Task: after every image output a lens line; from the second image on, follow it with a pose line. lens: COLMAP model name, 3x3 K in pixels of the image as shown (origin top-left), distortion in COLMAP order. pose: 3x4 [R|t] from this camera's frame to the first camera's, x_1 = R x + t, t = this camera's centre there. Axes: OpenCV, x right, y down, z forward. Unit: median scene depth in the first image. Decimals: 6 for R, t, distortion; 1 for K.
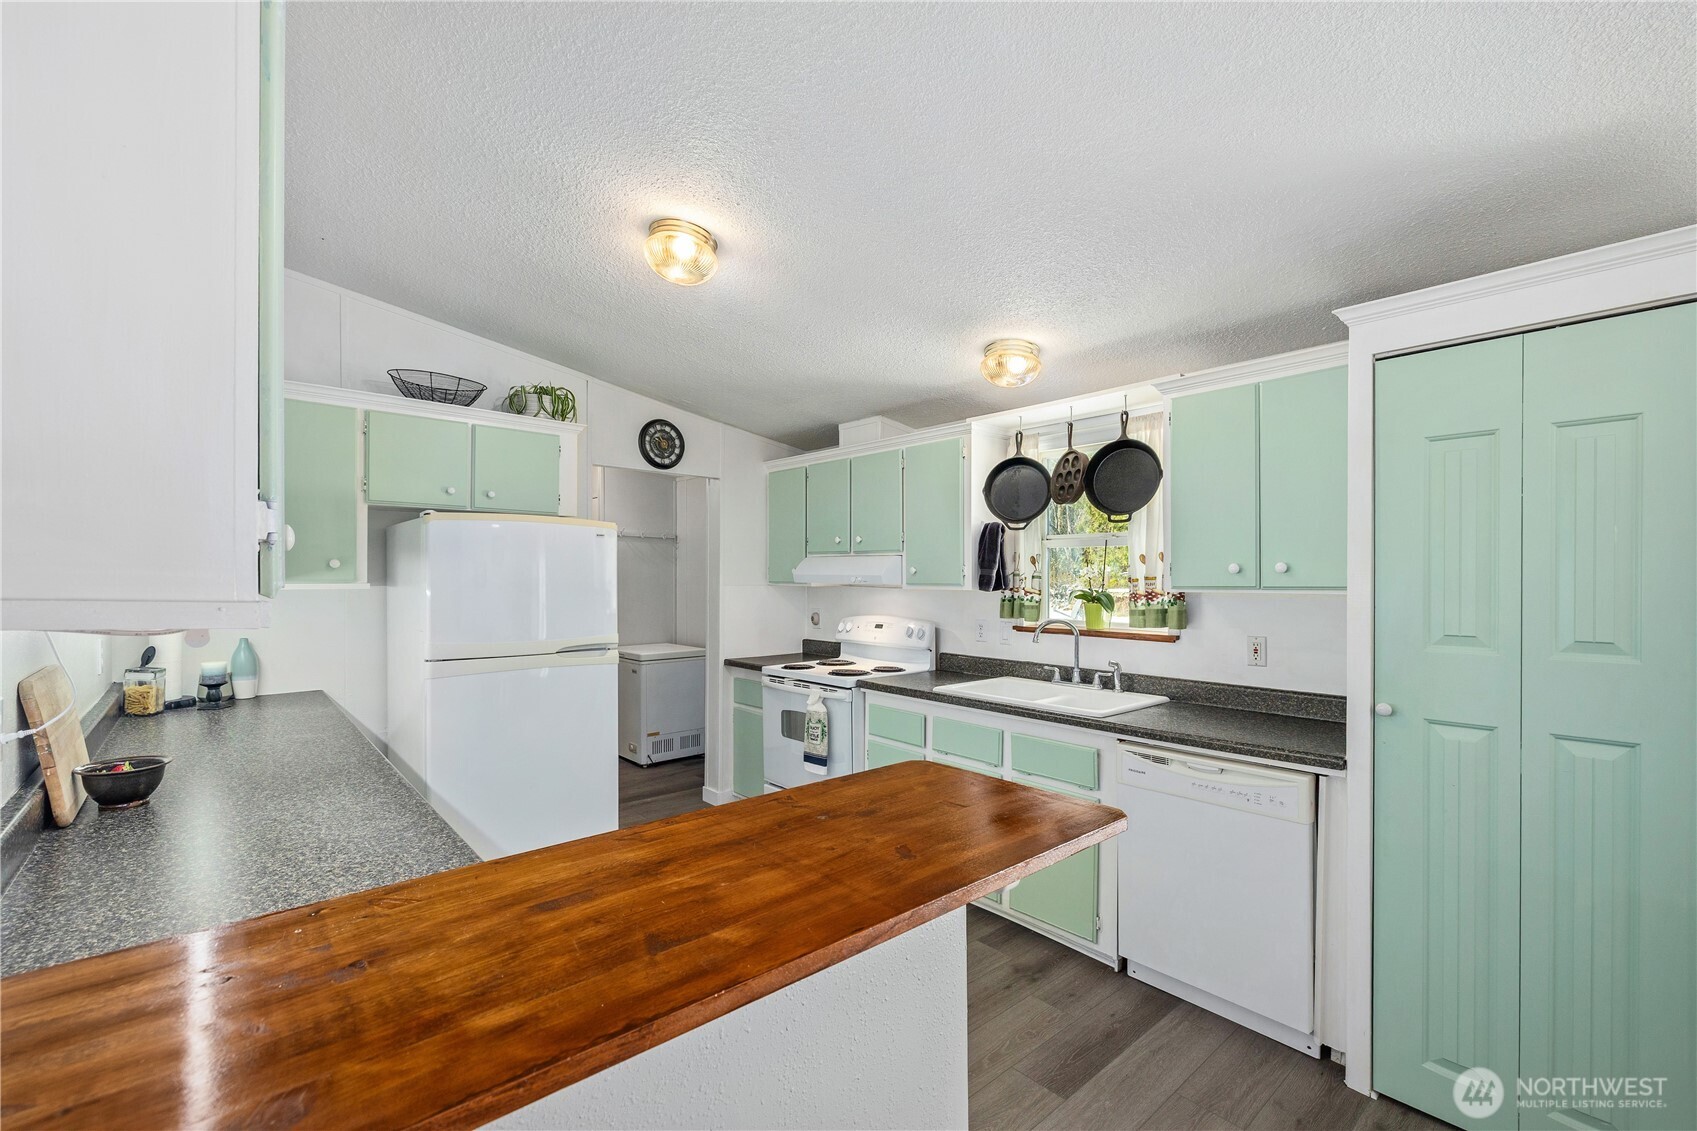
lens RADIAL K [[727.9, 0, 850.4], [0, 727.9, 584.0], [0, 0, 1]] dist [0.000374, 0.000068]
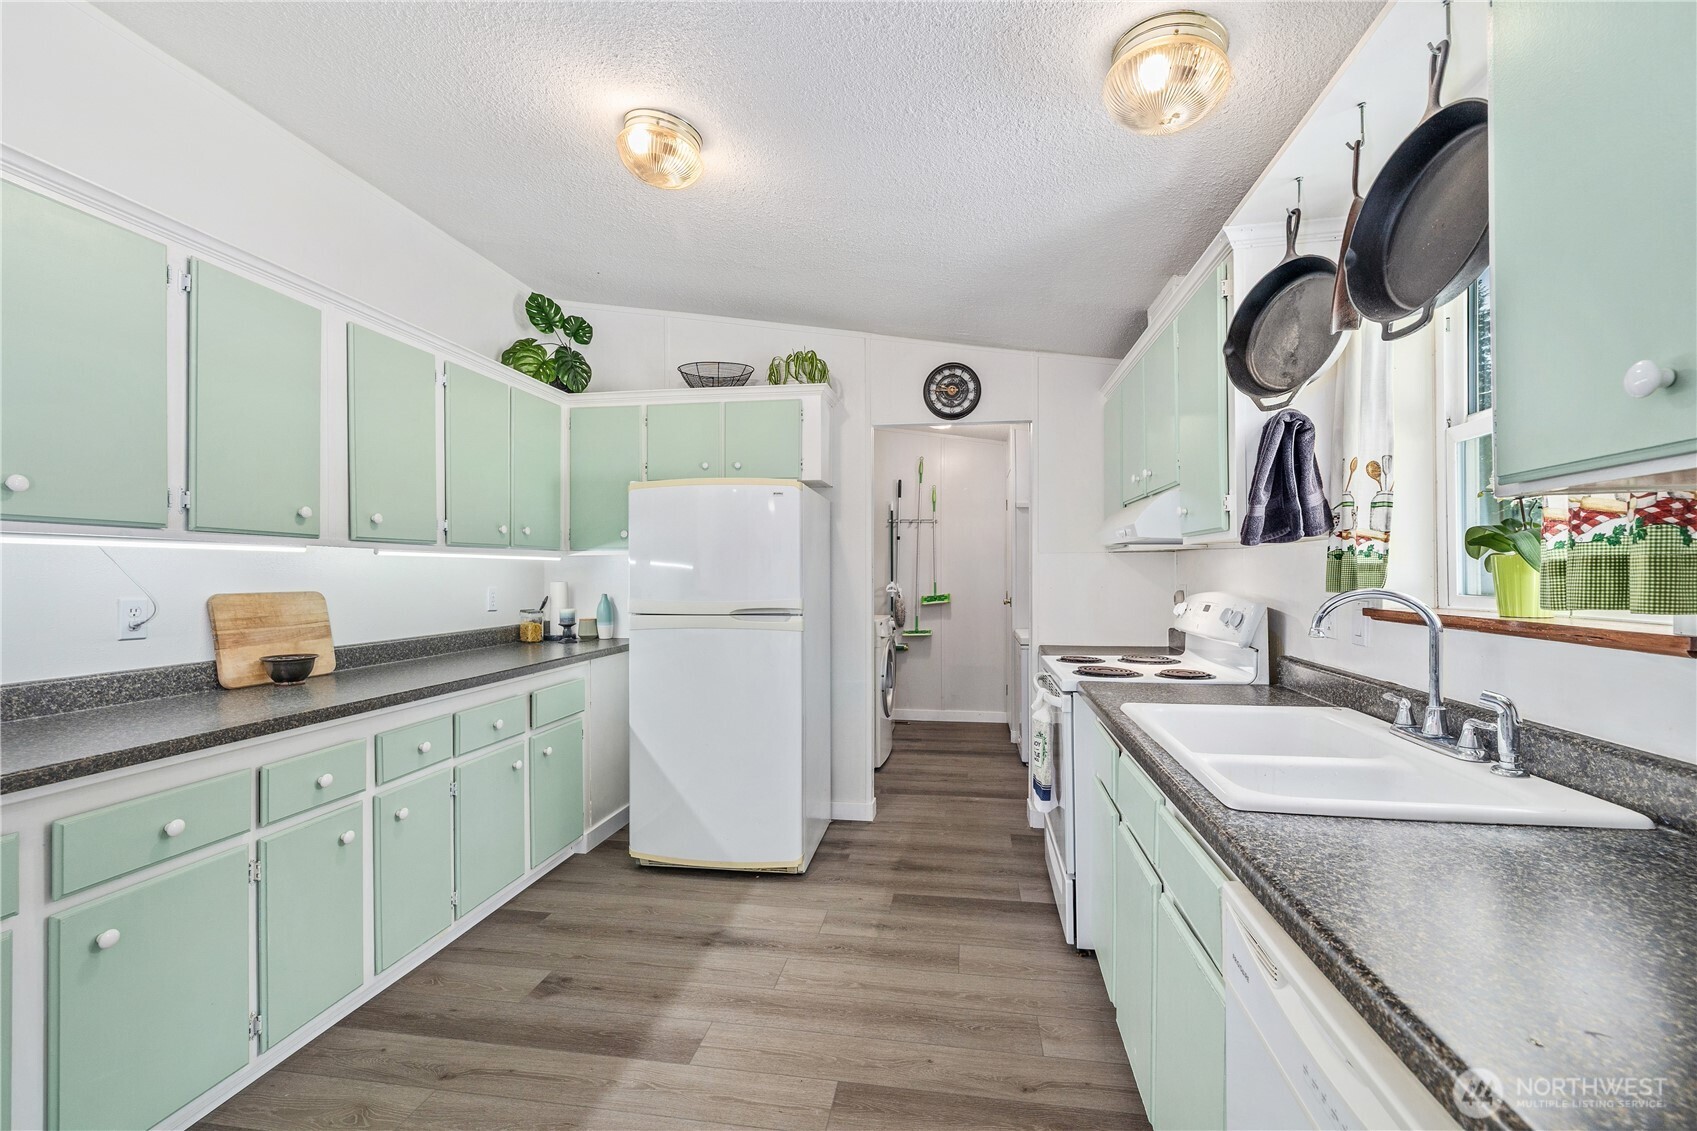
lens RADIAL K [[720.2, 0, 850.2], [0, 720.2, 576.2], [0, 0, 1]] dist [0.000839, 0.000131]
pose [[0.636866, -0.001285, -0.770973, 0.418543], [-0.001940, 0.999993, -0.003269, 0.041636], [0.770972, 0.003578, 0.636859, 0.456167]]
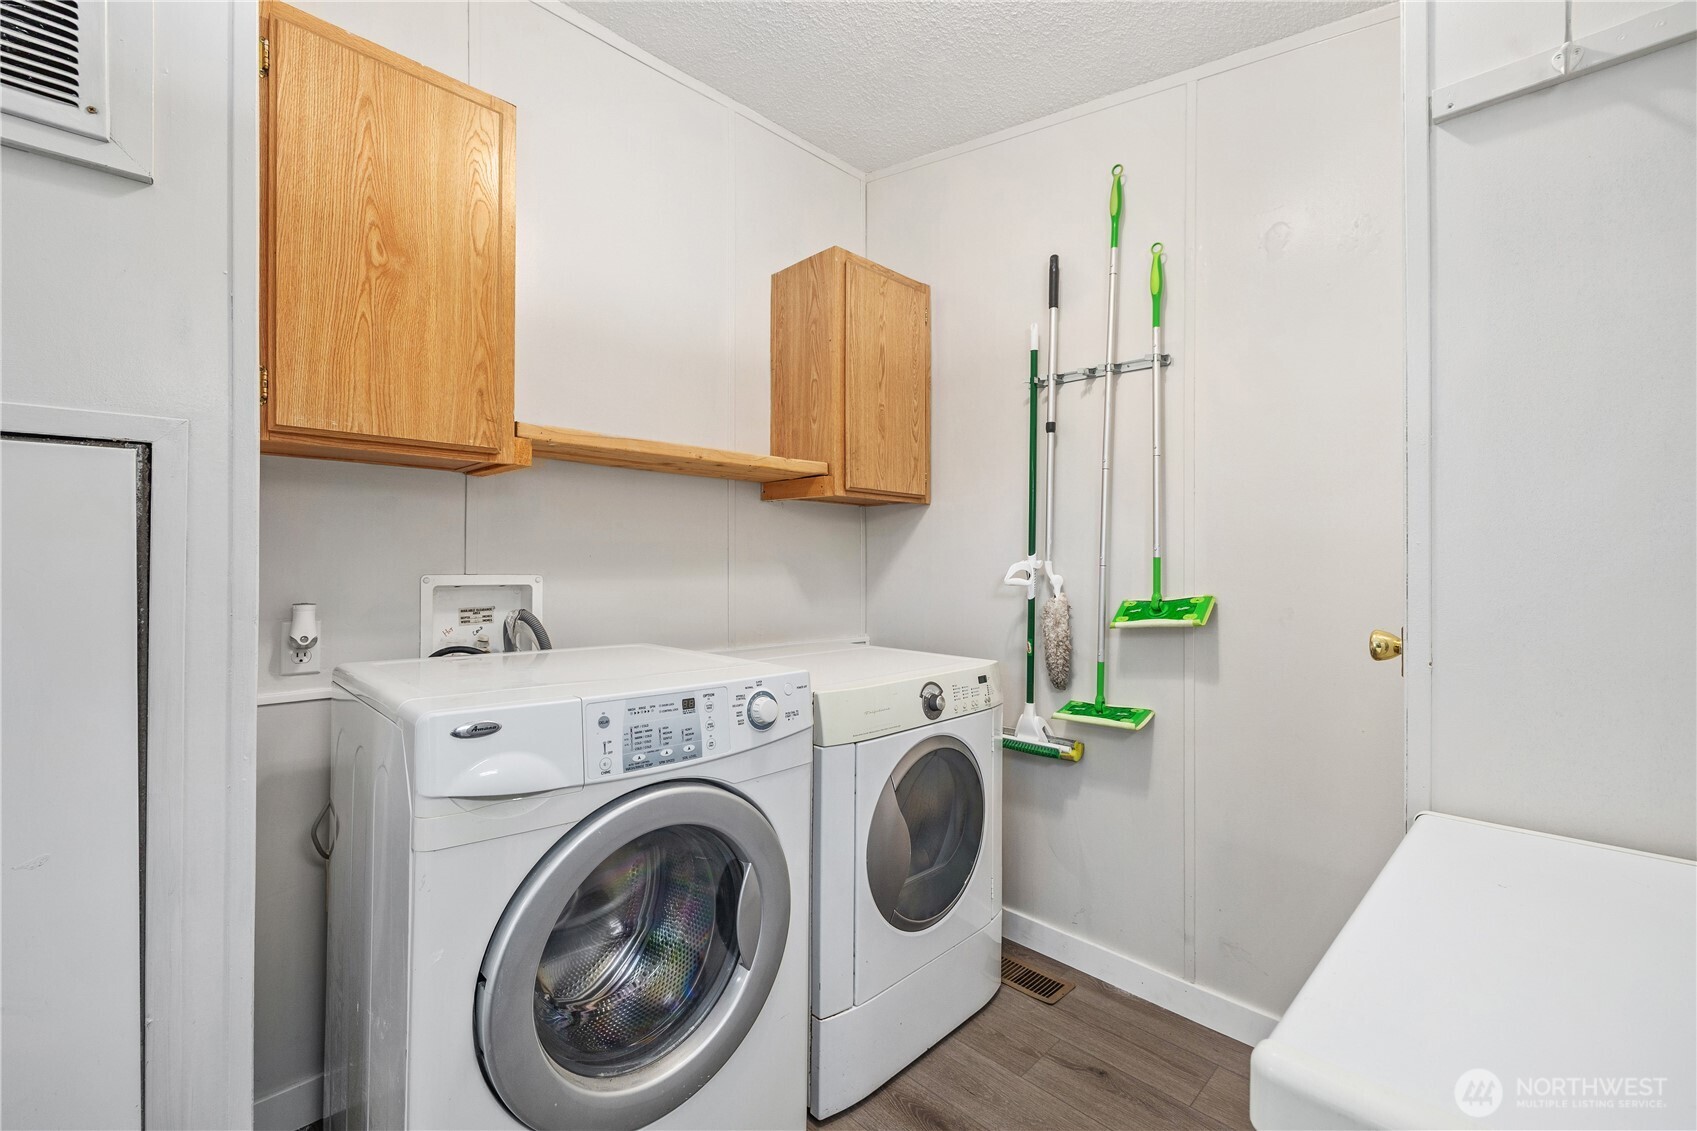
lens RADIAL K [[717.1, 0, 847.4], [0, 717.1, 557.4], [0, 0, 1]] dist [-0.000869, 0.000018]
pose [[0.059764, -0.008871, -0.998173, -0.330414], [-0.007786, 0.999926, -0.009353, 0.058793], [0.998182, 0.008331, 0.059691, 1.538132]]
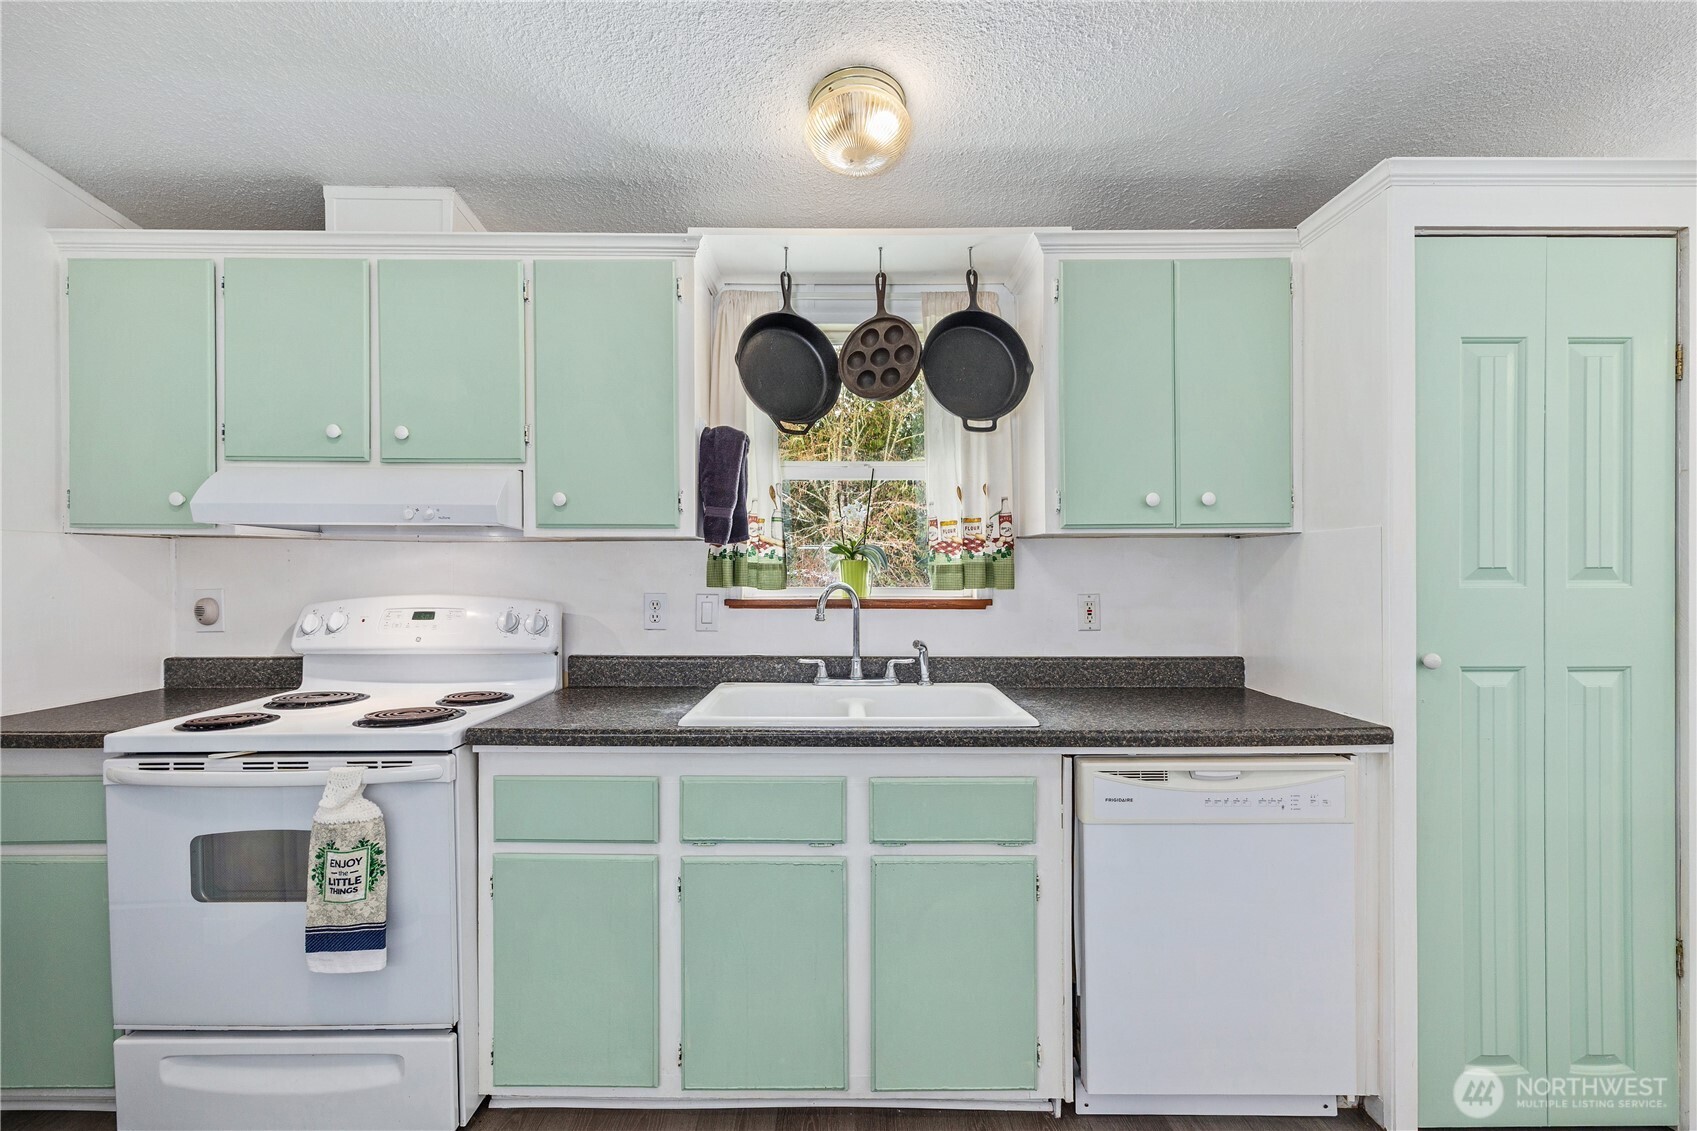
lens RADIAL K [[727.7, 0, 840.1], [0, 727.7, 575.9], [0, 0, 1]] dist [-0.001386, -0.000200]
pose [[0.655999, -0.004538, 0.754748, -0.194658], [0.008379, 0.999964, -0.001270, 0.042768], [-0.754715, 0.007157, 0.656014, 0.575702]]
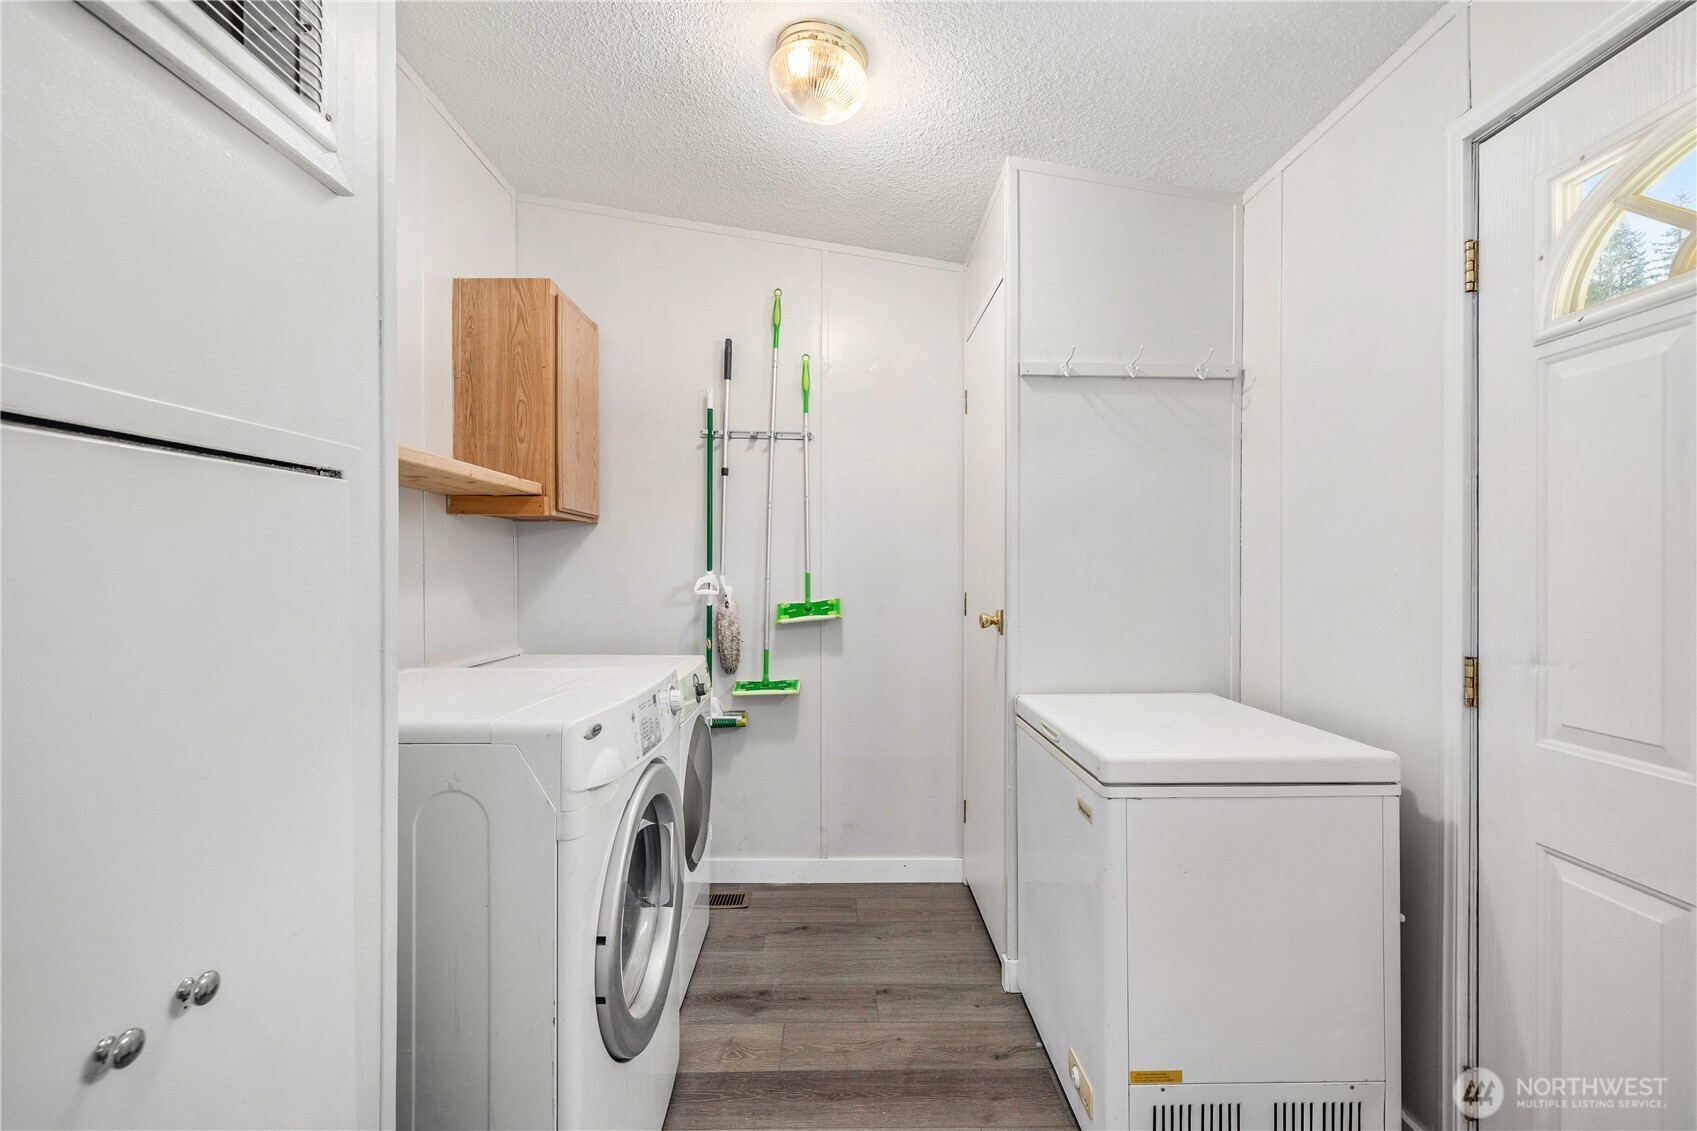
lens RADIAL K [[717.9, 0, 848.5], [0, 717.9, 565.5], [0, 0, 1]] dist [0.001375, 0.000111]
pose [[0.762052, -0.002517, -0.647511, -0.313517], [-0.004416, 0.999949, -0.009085, 0.050038], [0.647501, 0.009783, 0.762002, 1.219998]]
